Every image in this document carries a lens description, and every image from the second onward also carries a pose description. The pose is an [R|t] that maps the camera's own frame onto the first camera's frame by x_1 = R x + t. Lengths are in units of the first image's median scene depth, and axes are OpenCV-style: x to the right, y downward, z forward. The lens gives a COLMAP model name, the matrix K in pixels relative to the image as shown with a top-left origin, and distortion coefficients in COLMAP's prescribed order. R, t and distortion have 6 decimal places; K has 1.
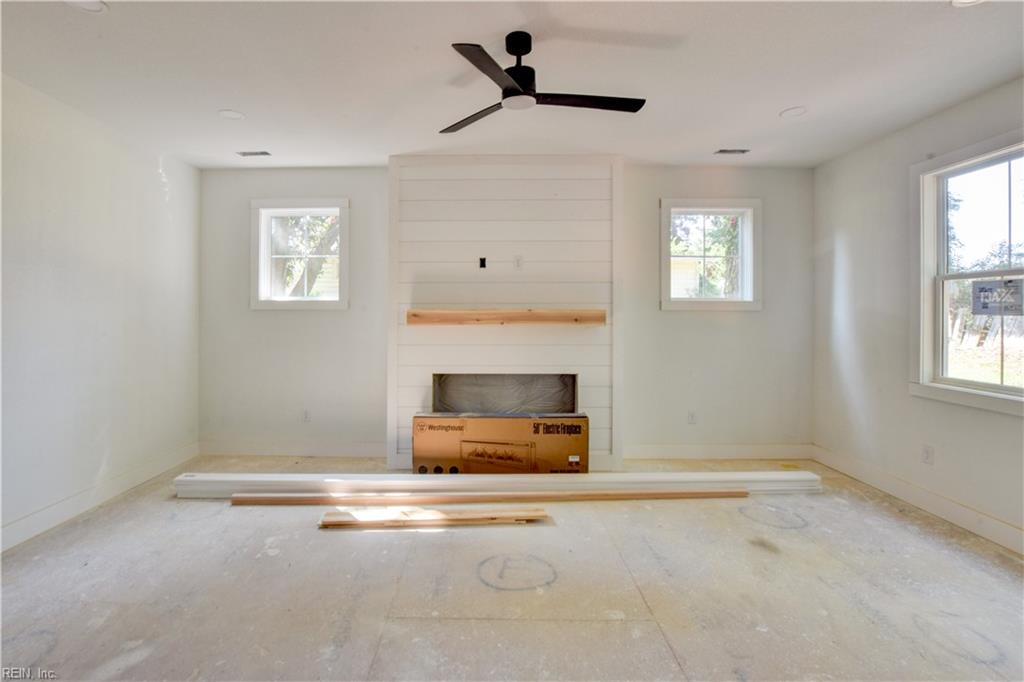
lens RADIAL K [[466.0, 0, 482.8], [0, 466.0, 313.2], [0, 0, 1]] dist [-0.026167, 0.000706]
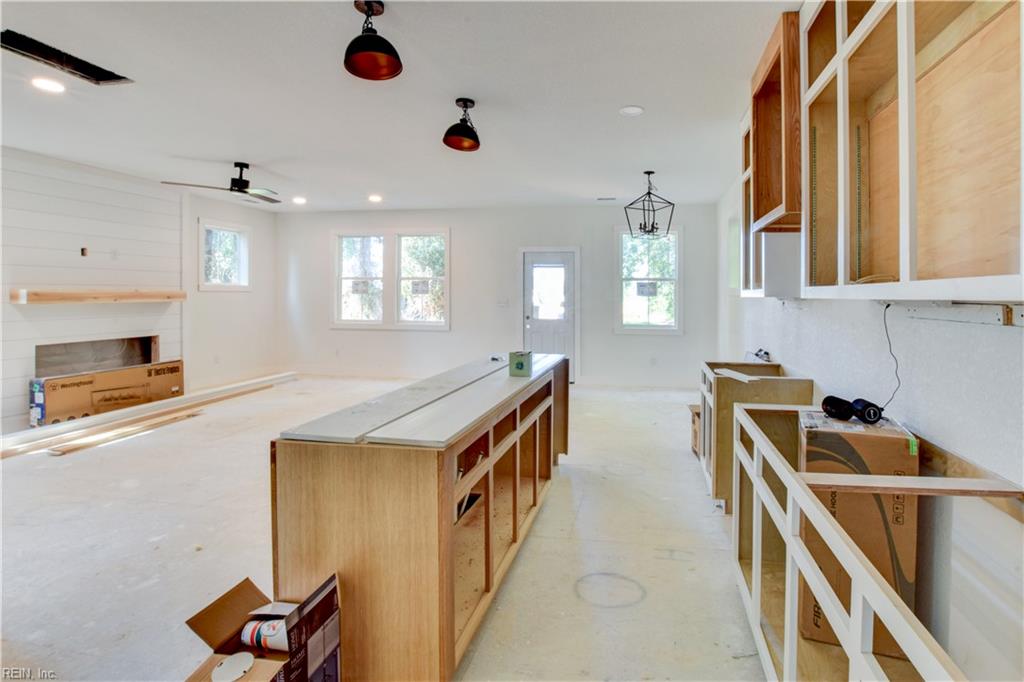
lens RADIAL K [[485.3, 0, 578.8], [0, 485.3, 298.6], [0, 0, 1]] dist [-0.022398, 0.001560]
pose [[0.127473, -0.010383, 0.991788, -1.178052], [-0.007429, 0.999907, 0.011422, -0.009283], [-0.991814, -0.008824, 0.127384, -0.505687]]
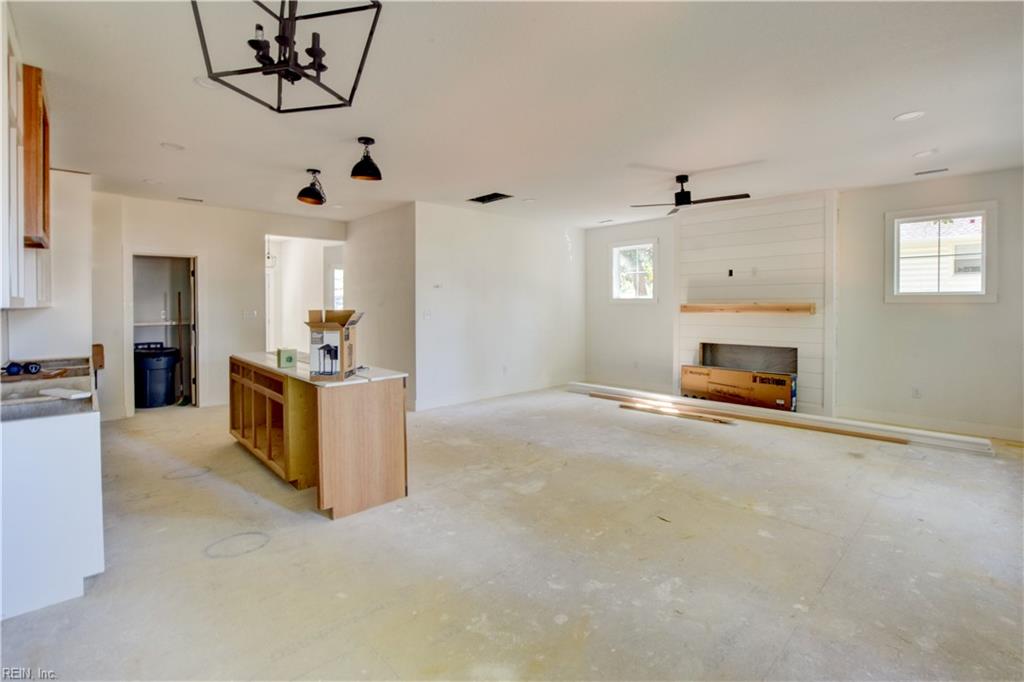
lens RADIAL K [[467.6, 0, 520.7], [0, 467.6, 314.9], [0, 0, 1]] dist [-0.026061, 0.000627]
pose [[0.705291, 0.011788, -0.708820, 0.663430], [0.005001, 0.999754, 0.021603, -0.005883], [0.708901, -0.018781, 0.705058, -0.653654]]
